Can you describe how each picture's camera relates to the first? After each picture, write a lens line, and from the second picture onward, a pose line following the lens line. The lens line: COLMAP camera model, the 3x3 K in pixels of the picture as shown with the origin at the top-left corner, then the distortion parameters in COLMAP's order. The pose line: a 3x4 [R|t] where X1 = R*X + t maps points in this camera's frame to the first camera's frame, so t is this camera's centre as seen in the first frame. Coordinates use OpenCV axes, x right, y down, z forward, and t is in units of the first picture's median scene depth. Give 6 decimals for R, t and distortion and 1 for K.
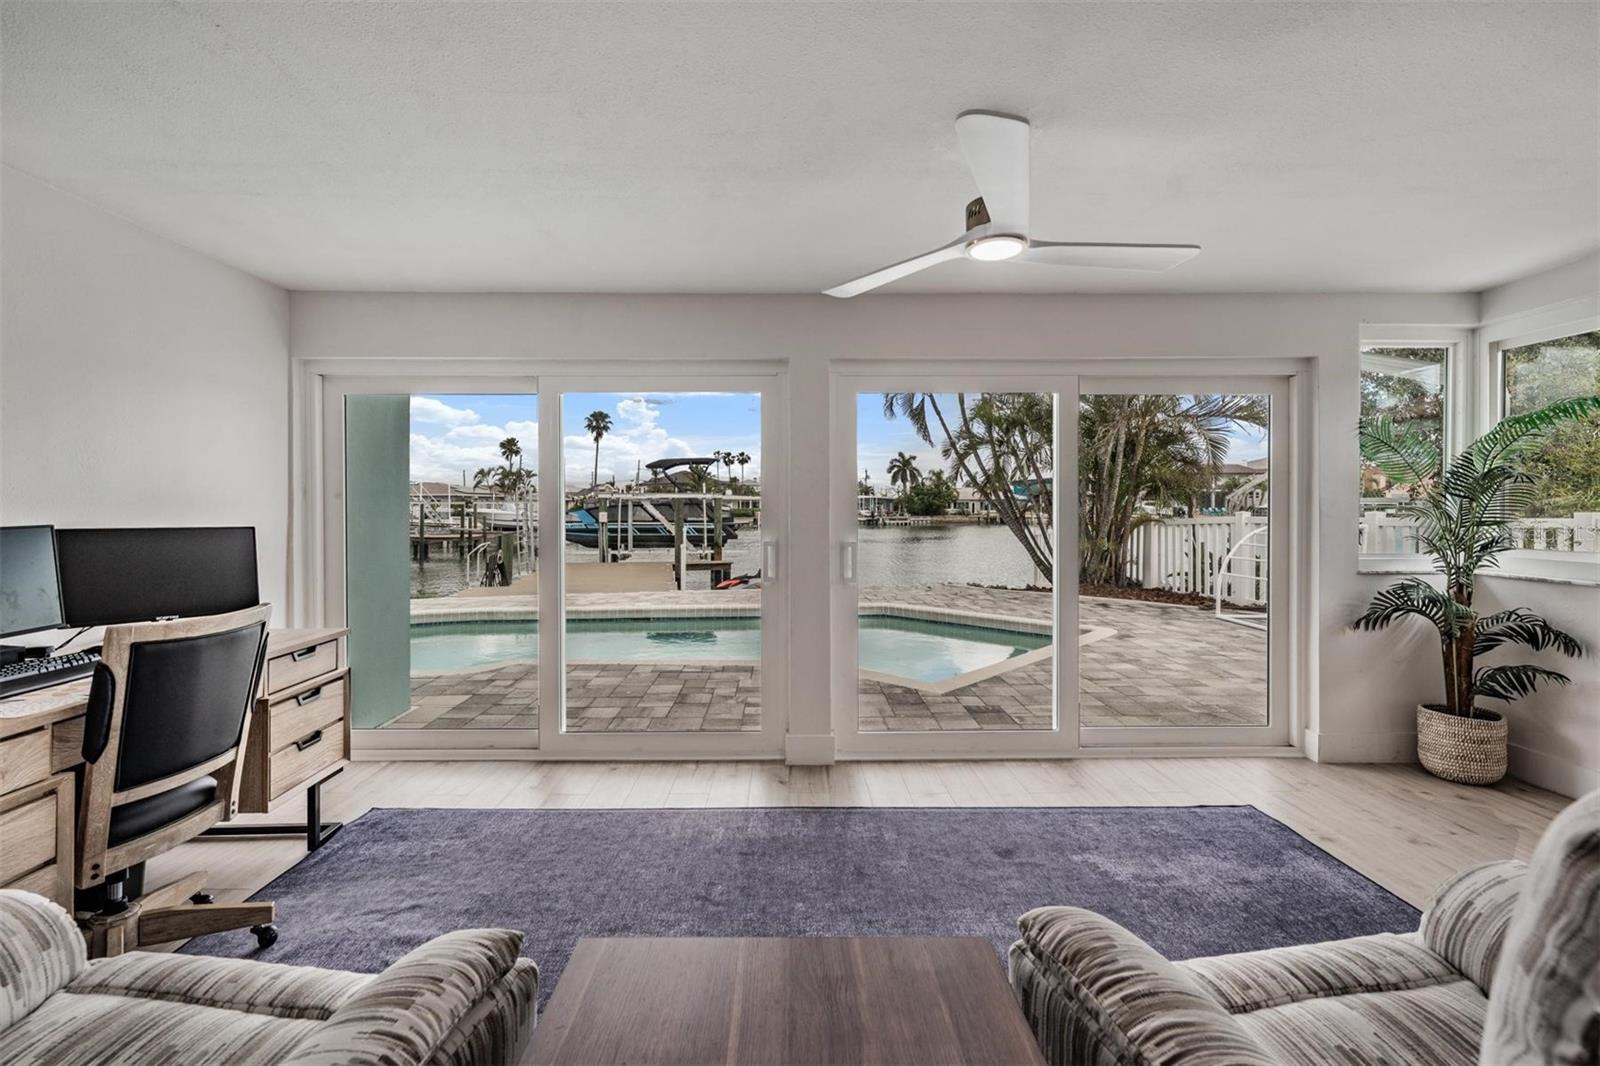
lens RADIAL K [[740.2, 0, 795.1], [0, 740.2, 520.4], [0, 0, 1]] dist [0.000151, -0.000505]
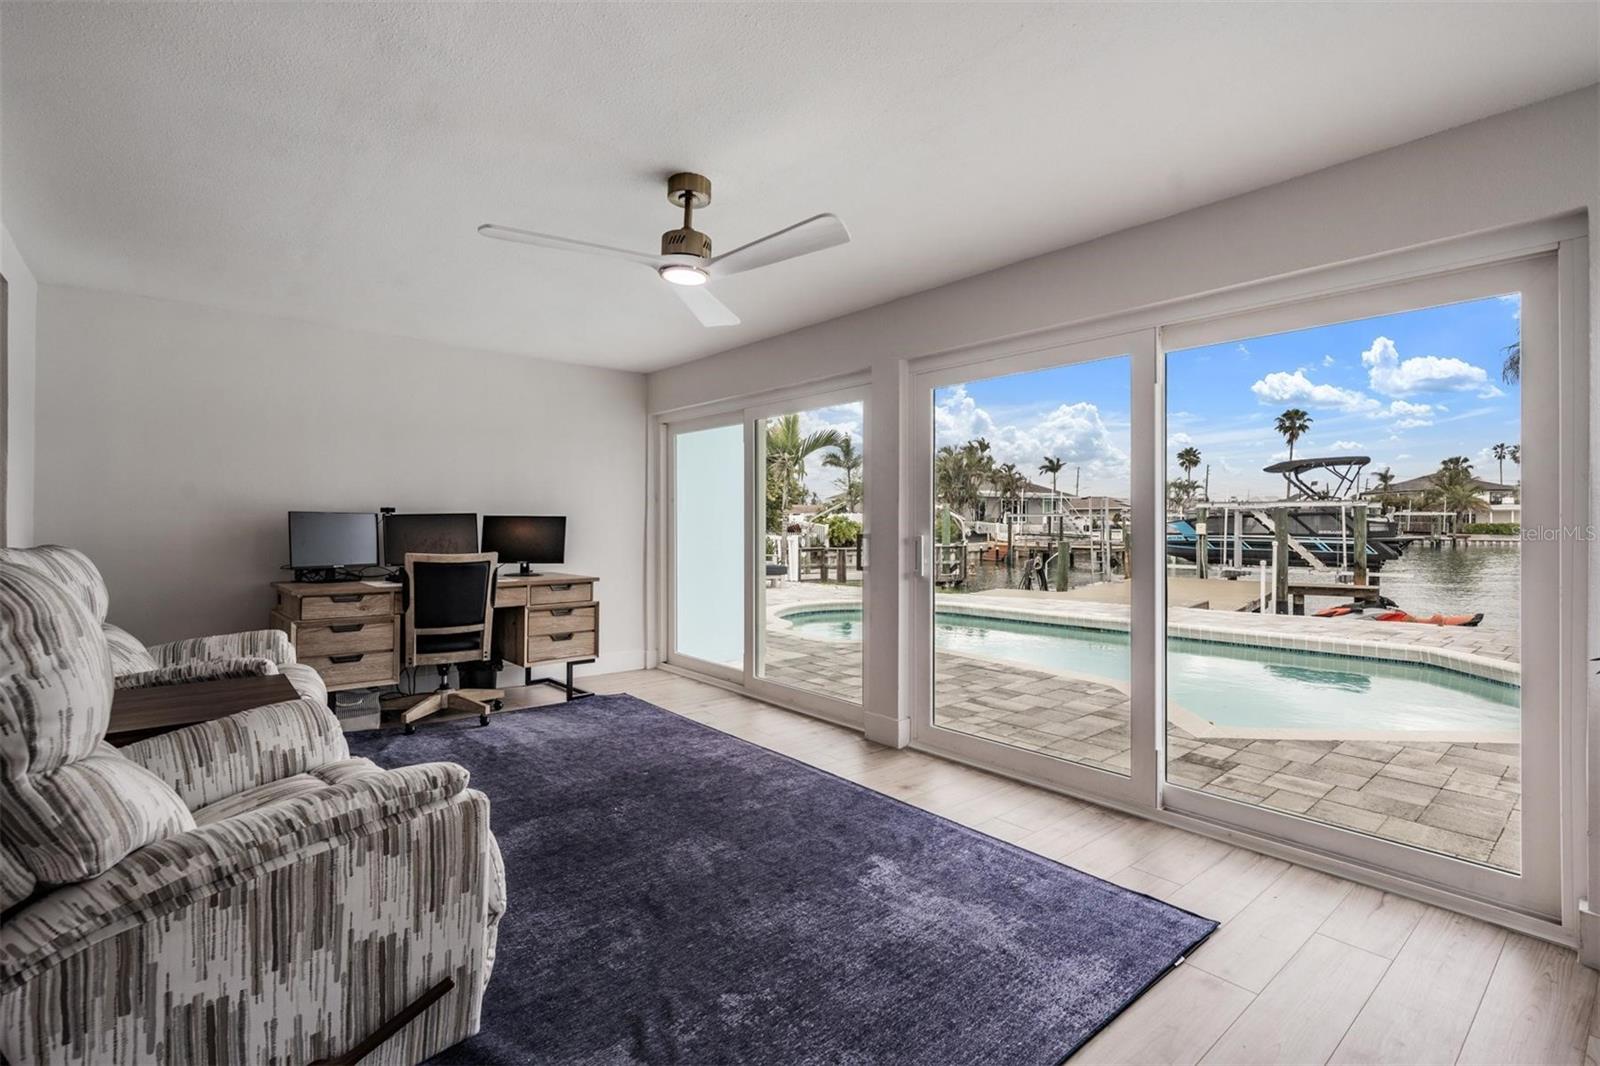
lens RADIAL K [[740.2, 0, 795.1], [0, 740.2, 520.4], [0, 0, 1]] dist [0.000151, -0.000505]
pose [[0.636793, 0.001087, -0.771034, 0.120310], [-0.015745, 0.999809, -0.011594, 0.003680], [0.770874, 0.019523, 0.636688, 0.034535]]
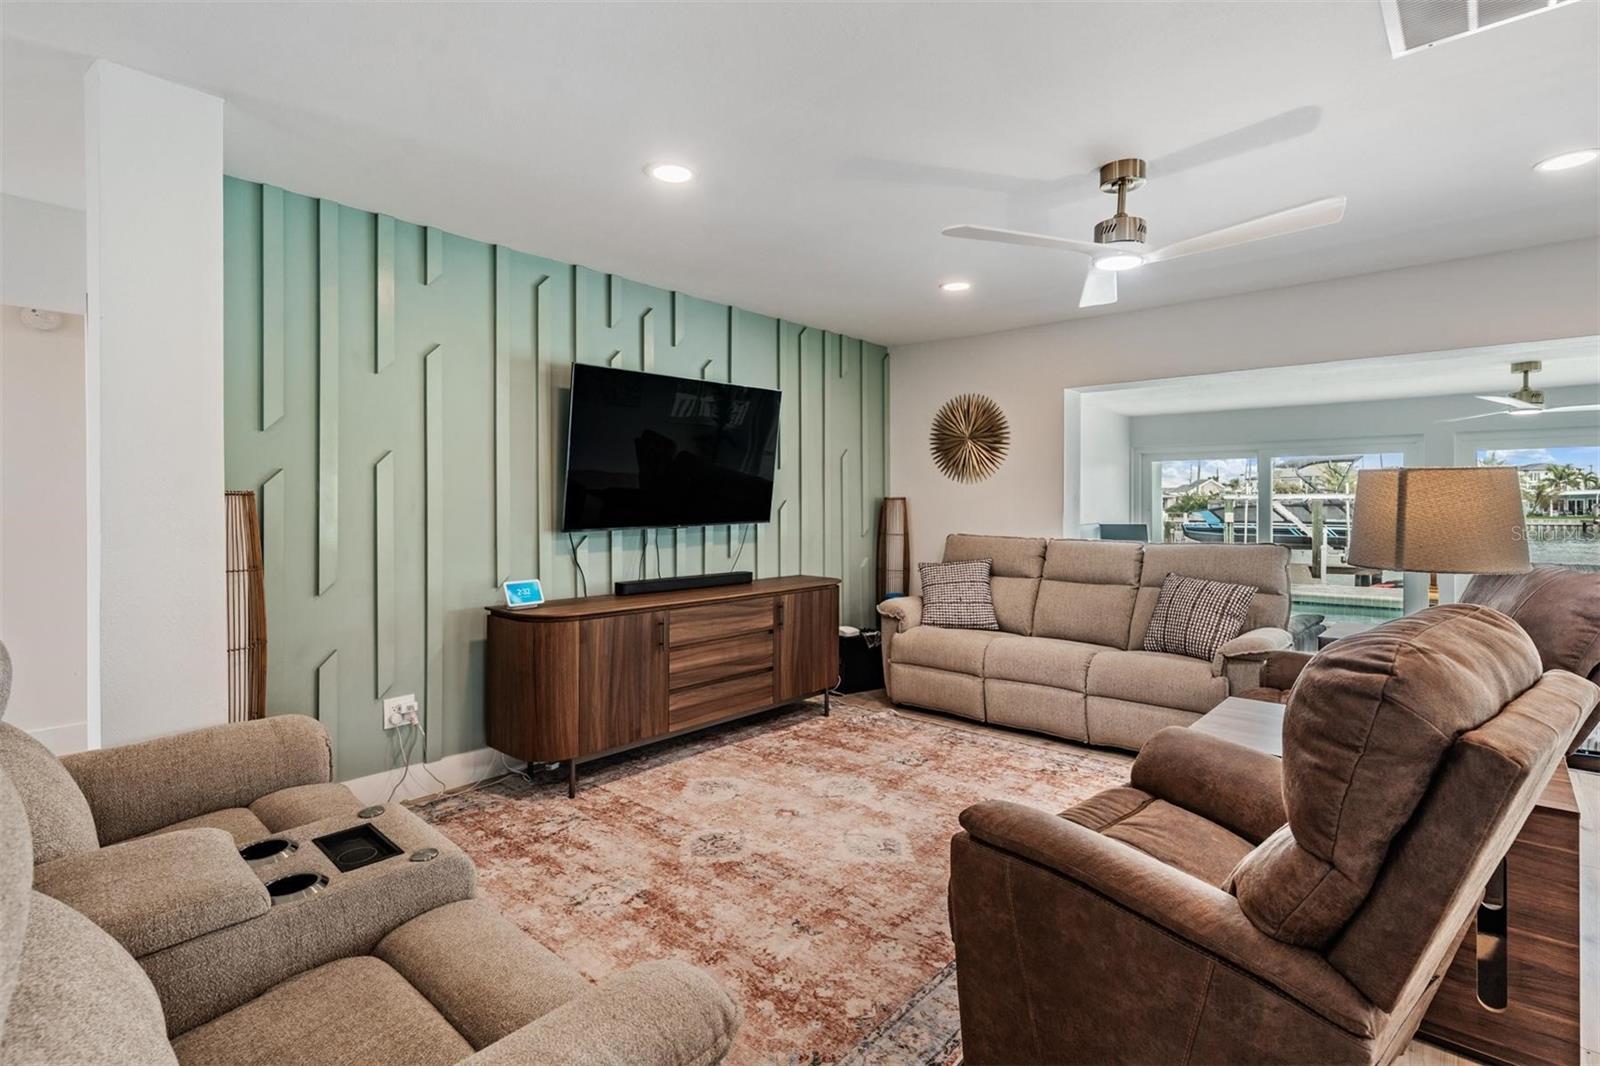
lens RADIAL K [[771.7, 0, 795.8], [0, 771.7, 499.8], [0, 0, 1]] dist [0.001060, -0.000448]
pose [[0.740587, -0.000477, -0.671960, 0.019033], [-0.014820, 0.999745, -0.017043, -0.001559], [0.671797, 0.022580, 0.740391, -0.211502]]
